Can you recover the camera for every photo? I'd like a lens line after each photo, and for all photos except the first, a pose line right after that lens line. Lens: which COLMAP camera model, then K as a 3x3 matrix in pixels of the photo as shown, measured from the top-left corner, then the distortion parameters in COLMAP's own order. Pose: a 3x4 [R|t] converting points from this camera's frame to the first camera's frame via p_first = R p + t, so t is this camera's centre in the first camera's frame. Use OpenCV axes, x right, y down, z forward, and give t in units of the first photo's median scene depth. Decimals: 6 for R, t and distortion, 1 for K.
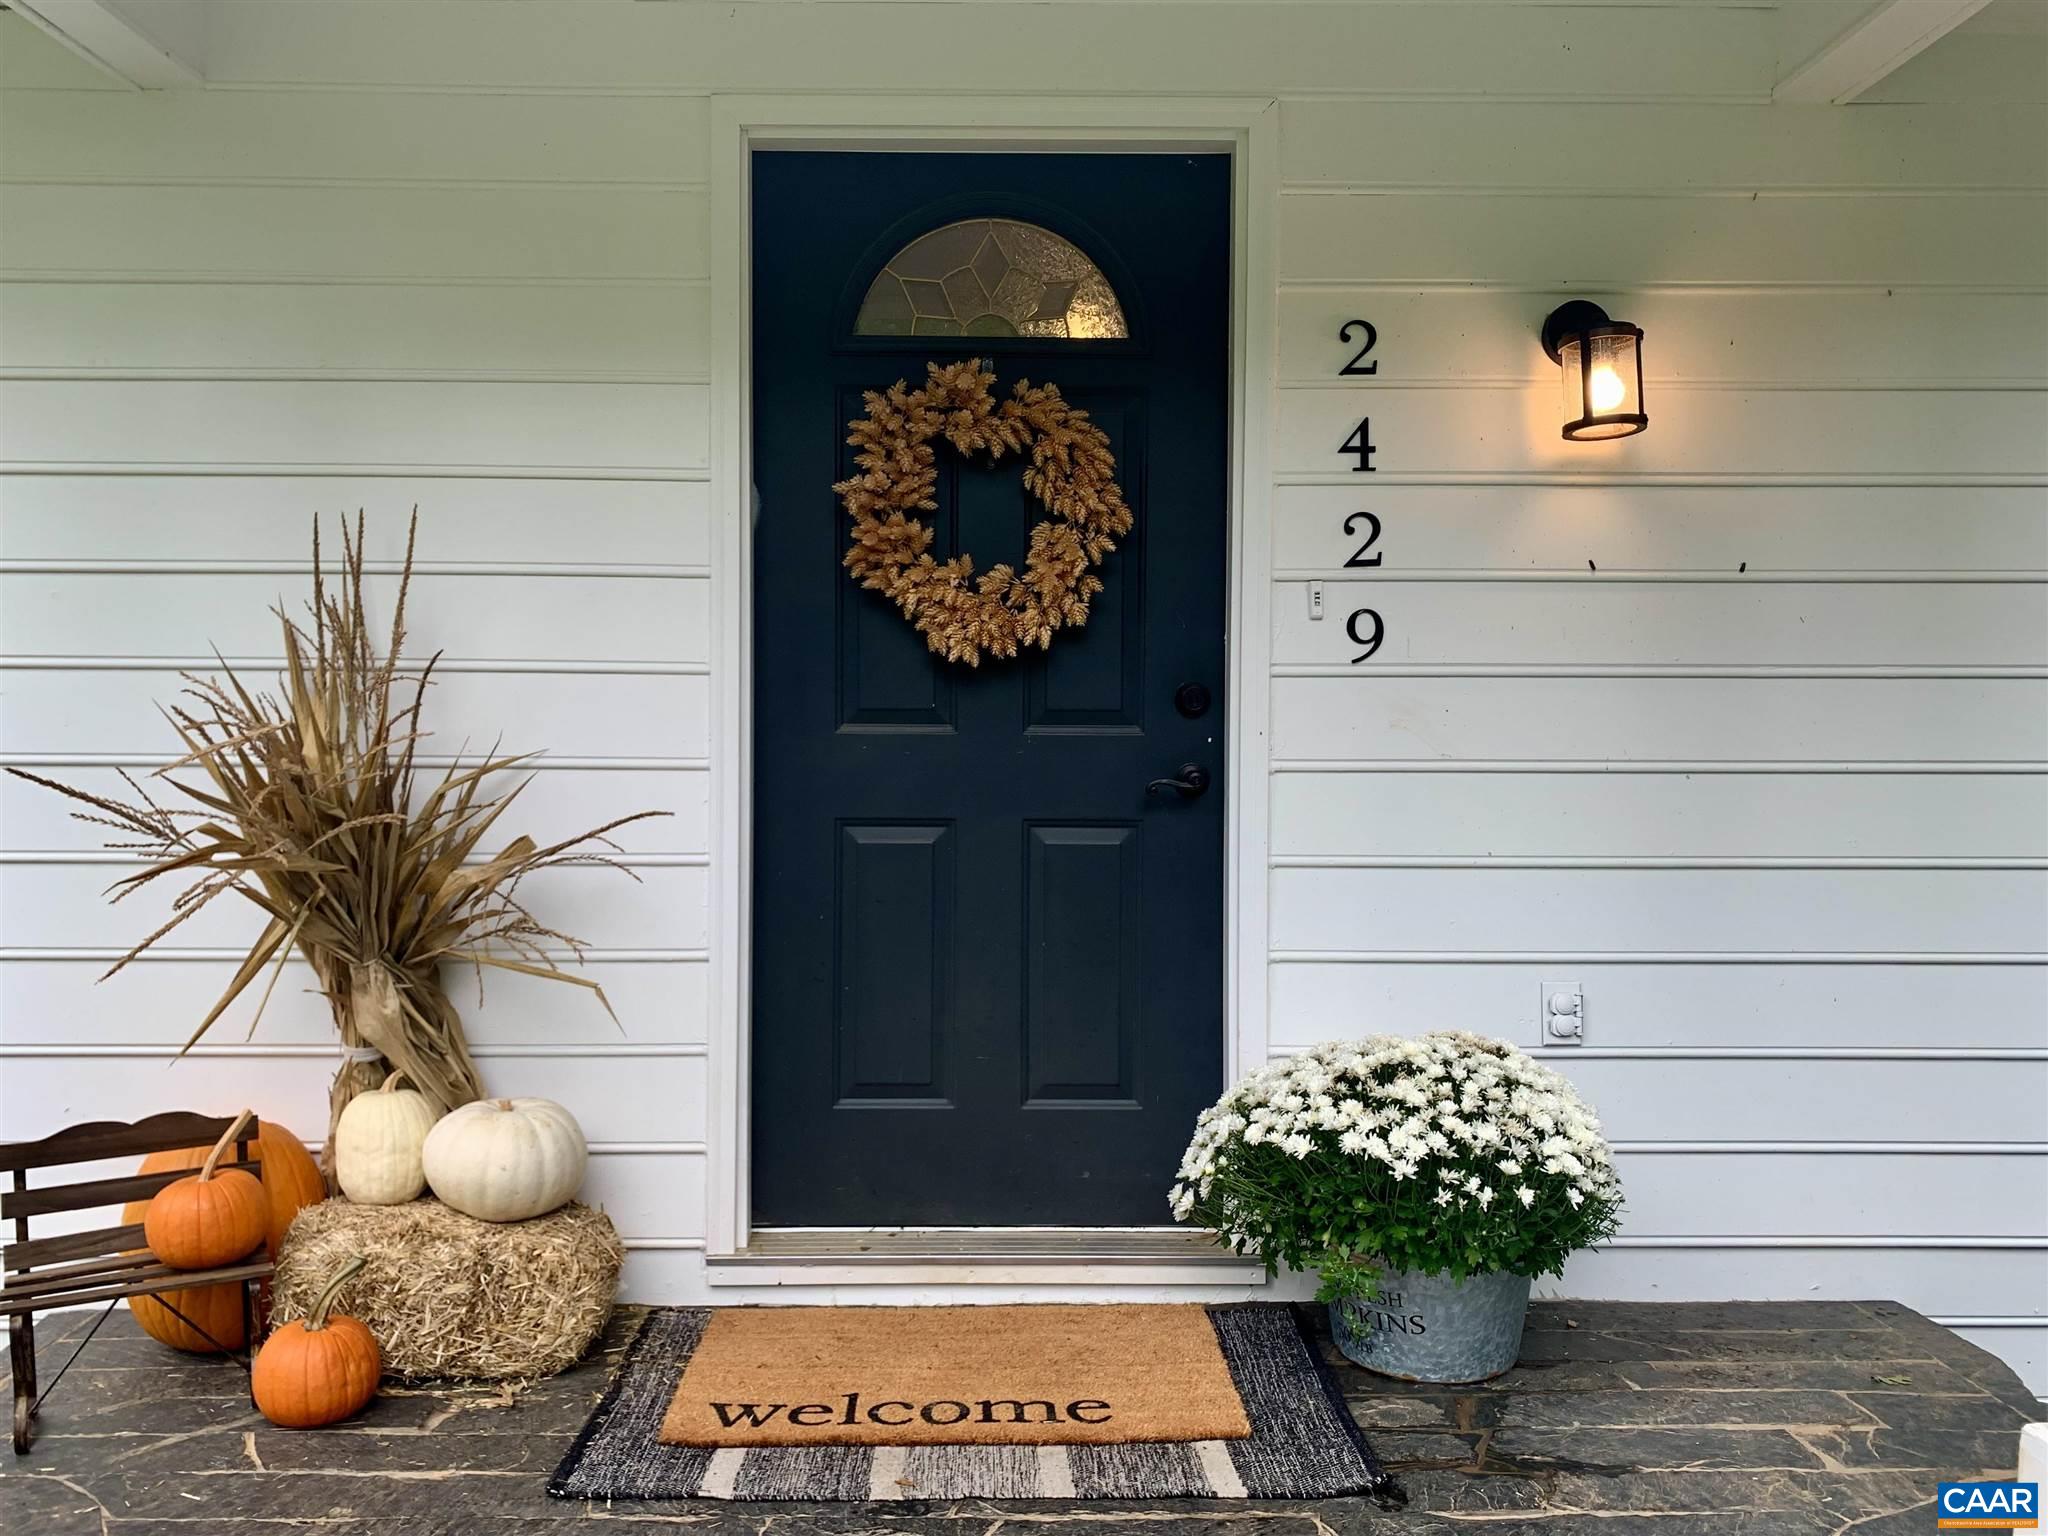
lens RADIAL K [[1589.4, 0, 1002.4], [0, 1589.4, 780.6], [0, 0, 1]] dist [0.042273, -0.025548]
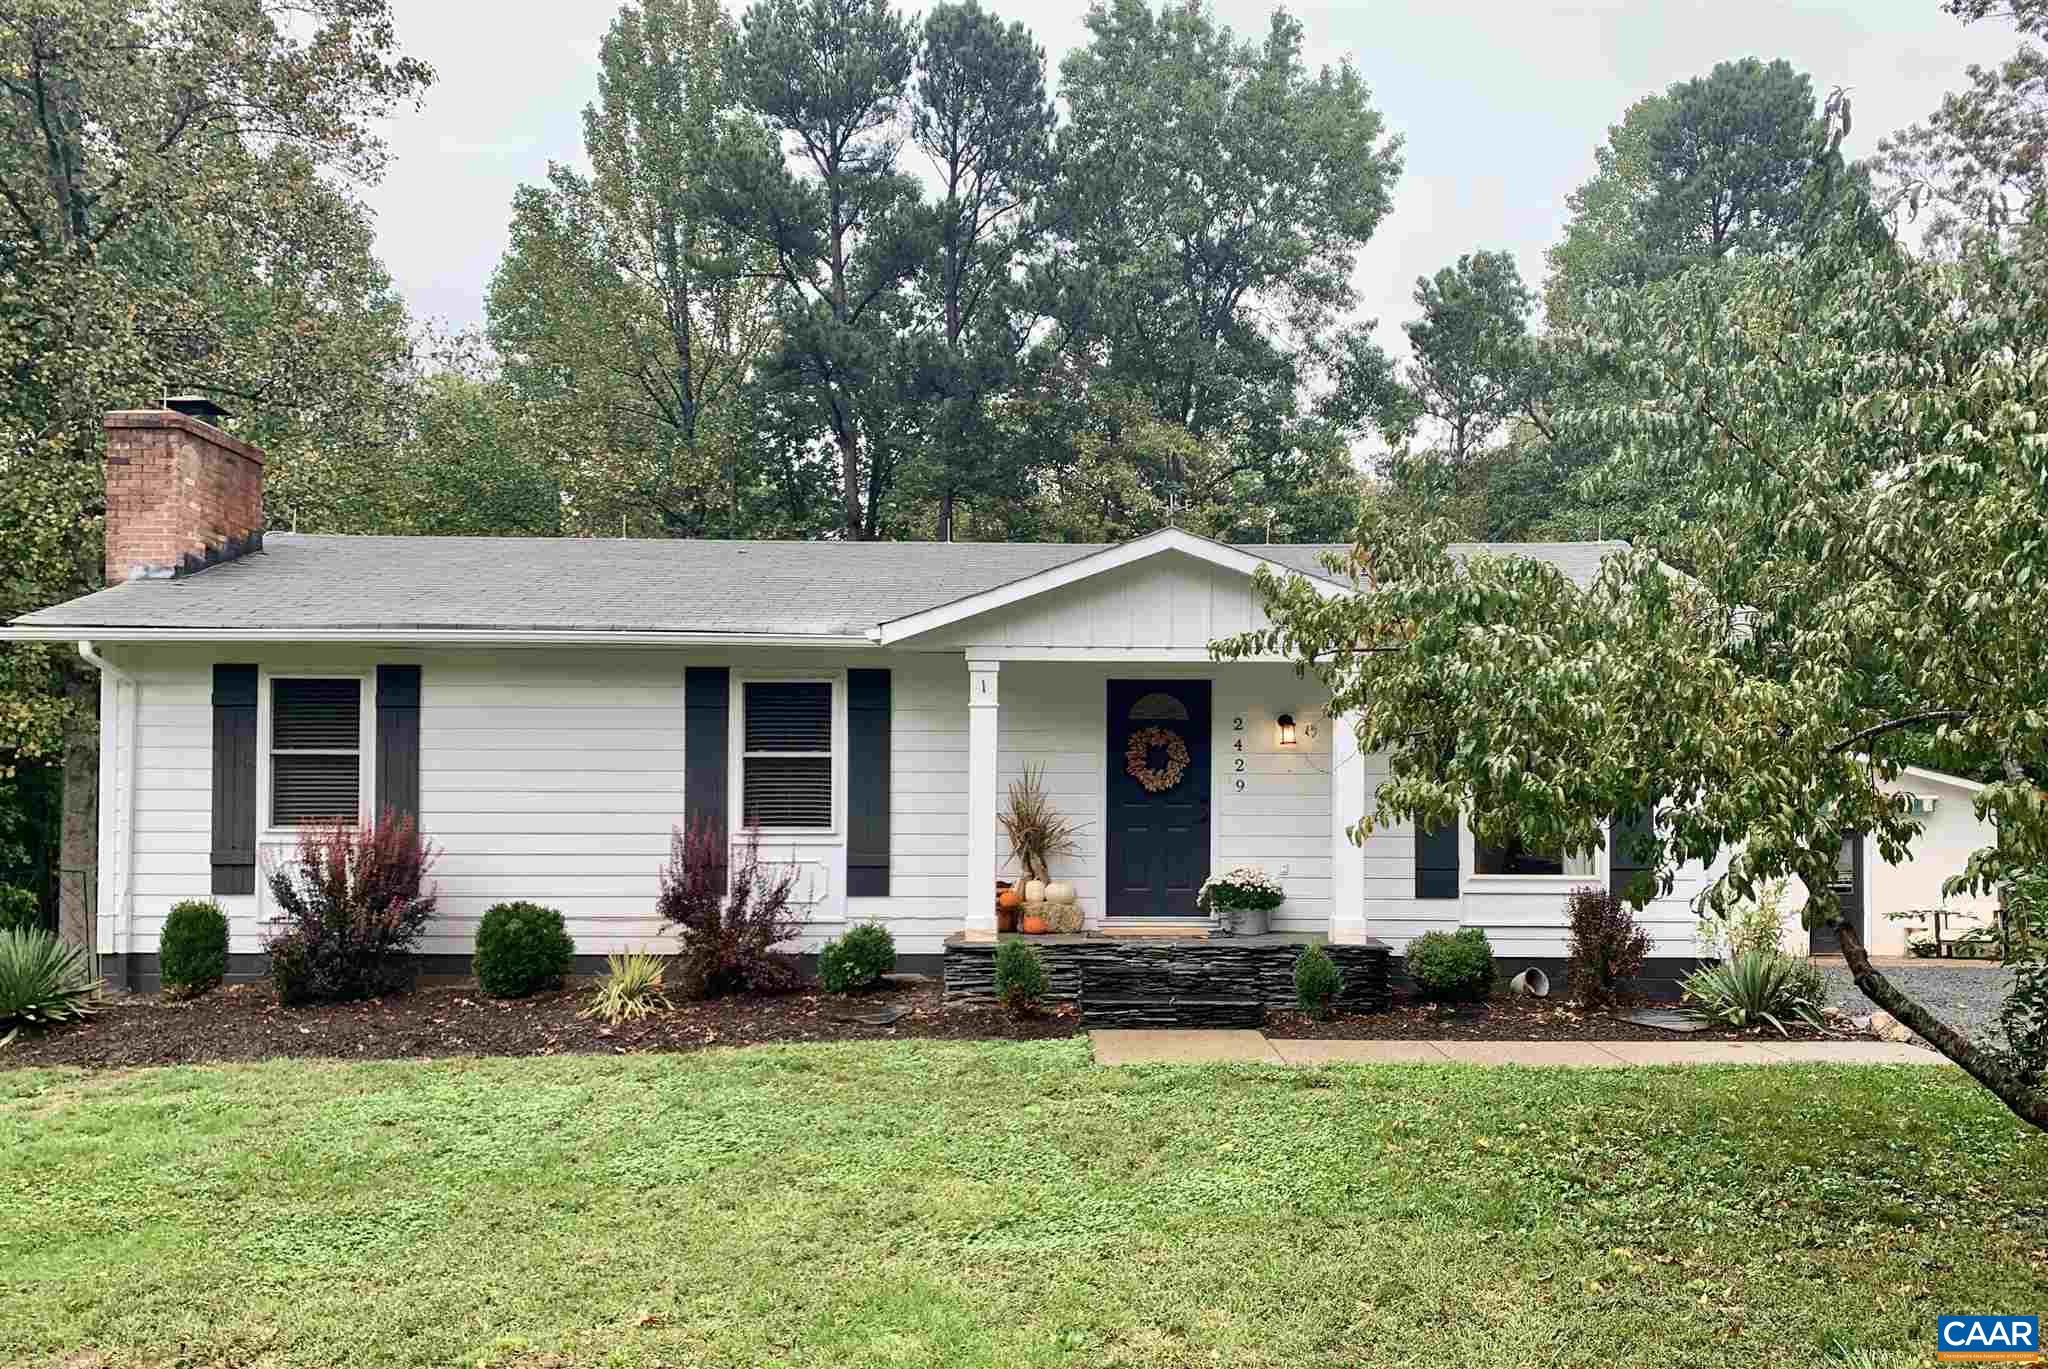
lens RADIAL K [[1627.2, 0, 1081.6], [0, 1627.2, 788.3], [0, 0, 1]] dist [0.025352, -0.012505]
pose [[0.999995, 0.001273, 0.002996, -0.250700], [-0.001180, 0.999523, -0.030867, 0.064888], [-0.003034, 0.030864, 0.999519, -3.785782]]
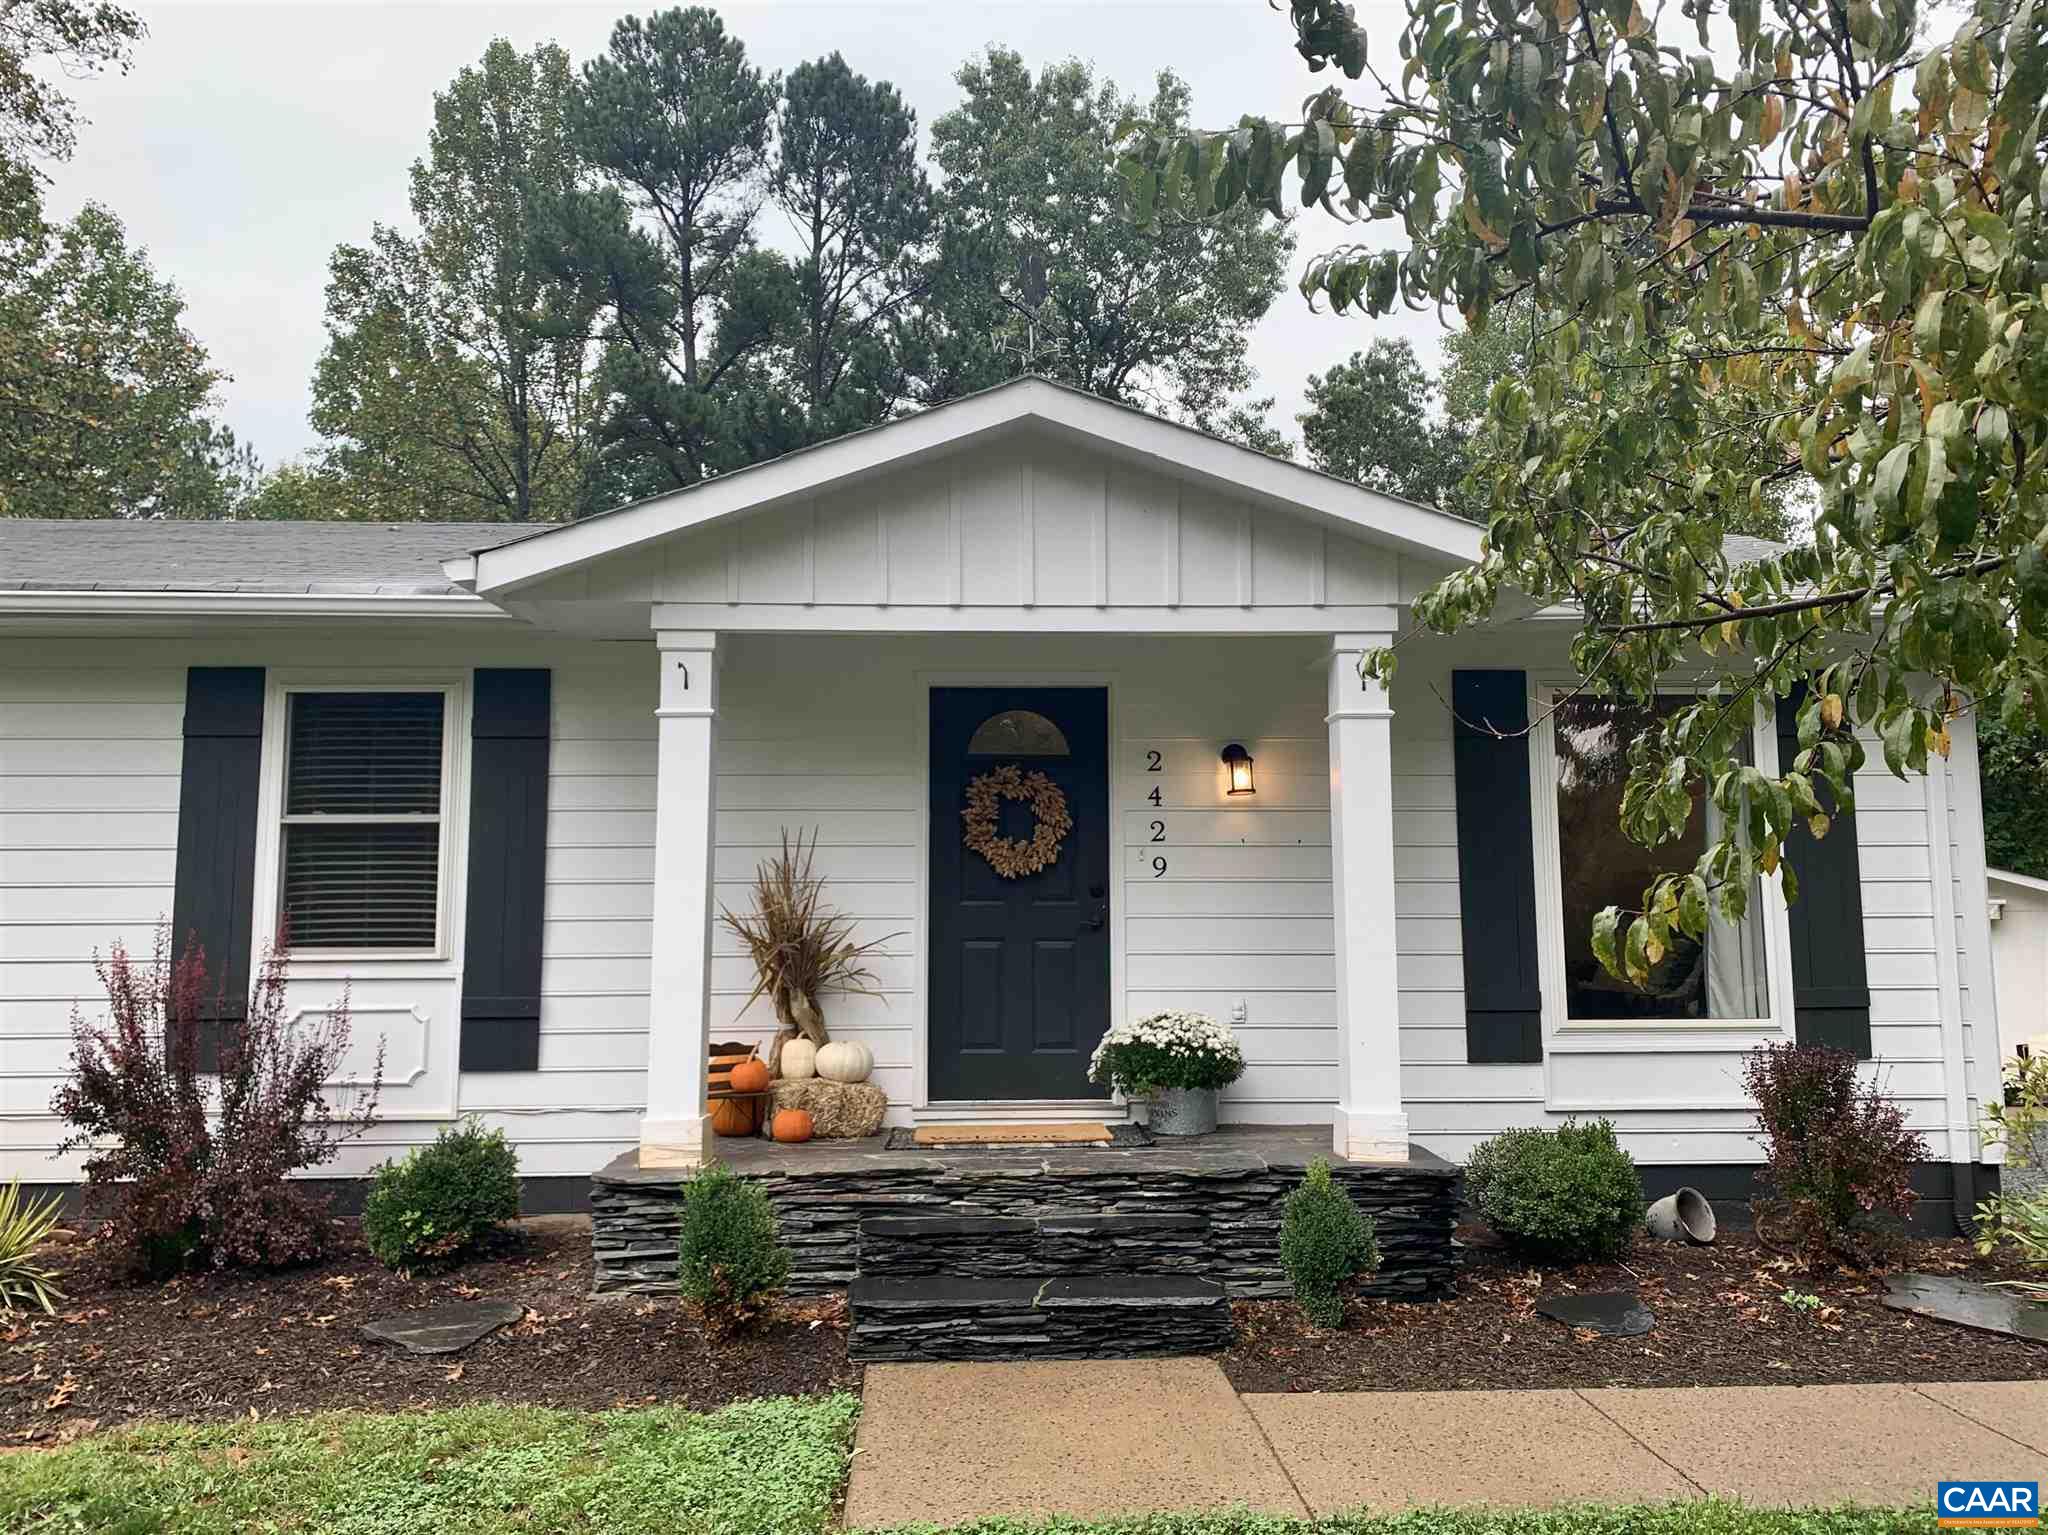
lens RADIAL K [[1589.4, 0, 1027.2], [0, 1589.4, 749.8], [0, 0, 1]] dist [0.042273, -0.025548]
pose [[0.999335, -0.003067, 0.036346, -0.092342], [0.007806, 0.991358, -0.130954, 0.063018], [-0.035631, 0.131150, 0.990722, -1.685230]]
